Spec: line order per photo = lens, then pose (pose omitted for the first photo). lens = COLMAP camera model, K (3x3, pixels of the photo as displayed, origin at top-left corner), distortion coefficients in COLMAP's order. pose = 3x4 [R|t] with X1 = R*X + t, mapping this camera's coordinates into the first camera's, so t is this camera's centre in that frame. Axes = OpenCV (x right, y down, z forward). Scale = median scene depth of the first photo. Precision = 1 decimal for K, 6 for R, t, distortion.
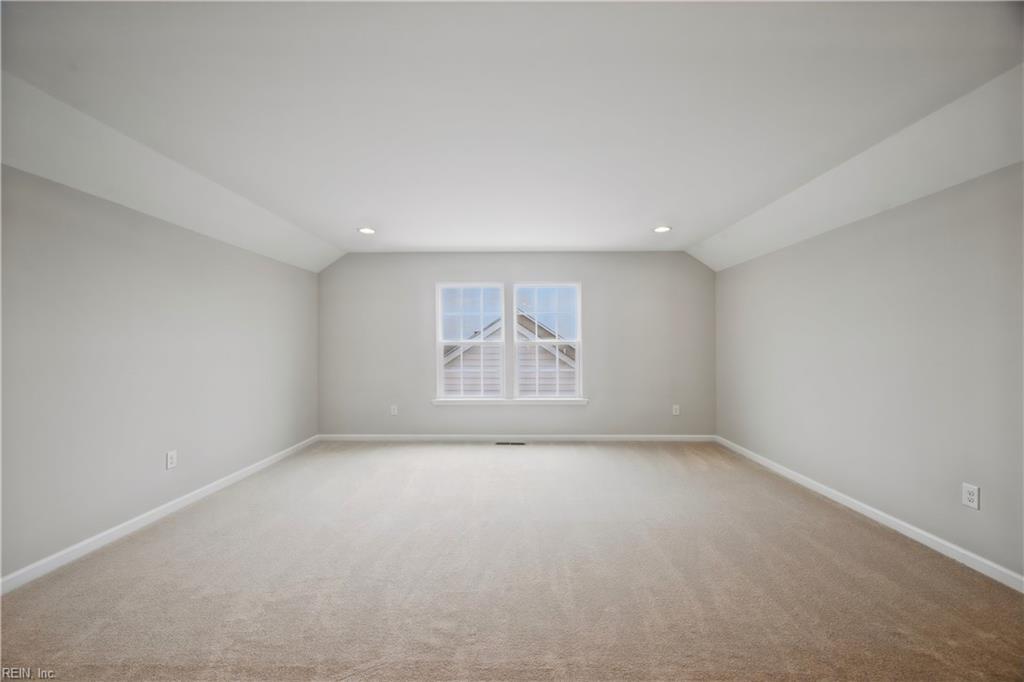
lens RADIAL K [[393.5, 0, 509.4], [0, 393.5, 344.3], [0, 0, 1]] dist [0.009128, 0.000281]
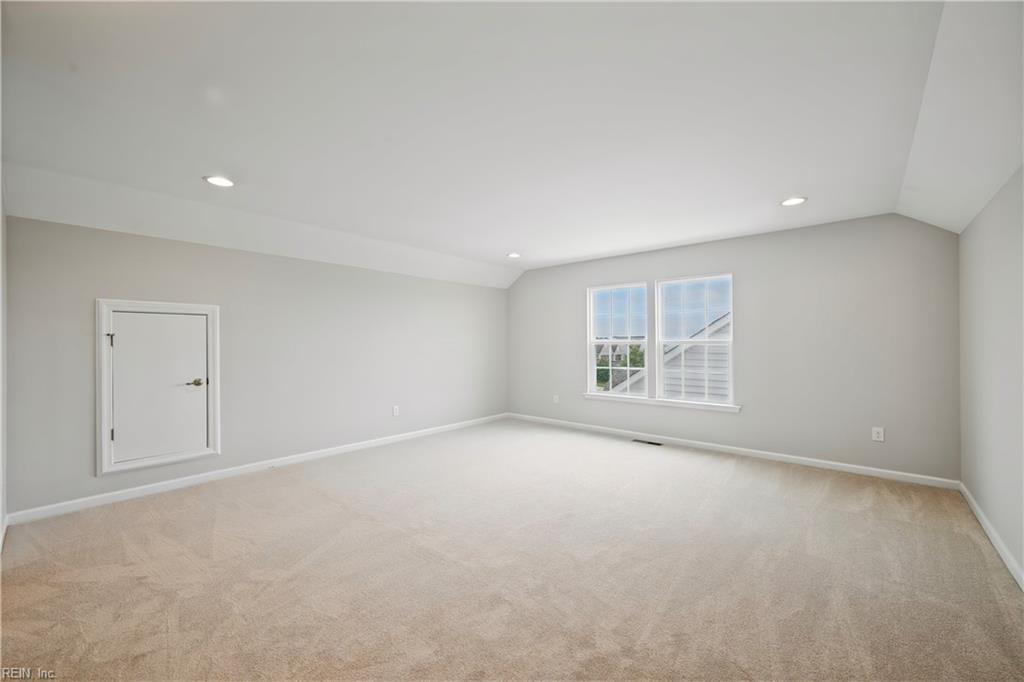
lens RADIAL K [[393.5, 0, 506.0], [0, 393.5, 341.6], [0, 0, 1]] dist [0.009128, 0.000281]
pose [[0.764582, -0.003682, -0.644516, 0.354203], [0.001281, 0.999990, -0.004192, -0.000694], [0.644525, 0.002379, 0.764580, 0.000573]]
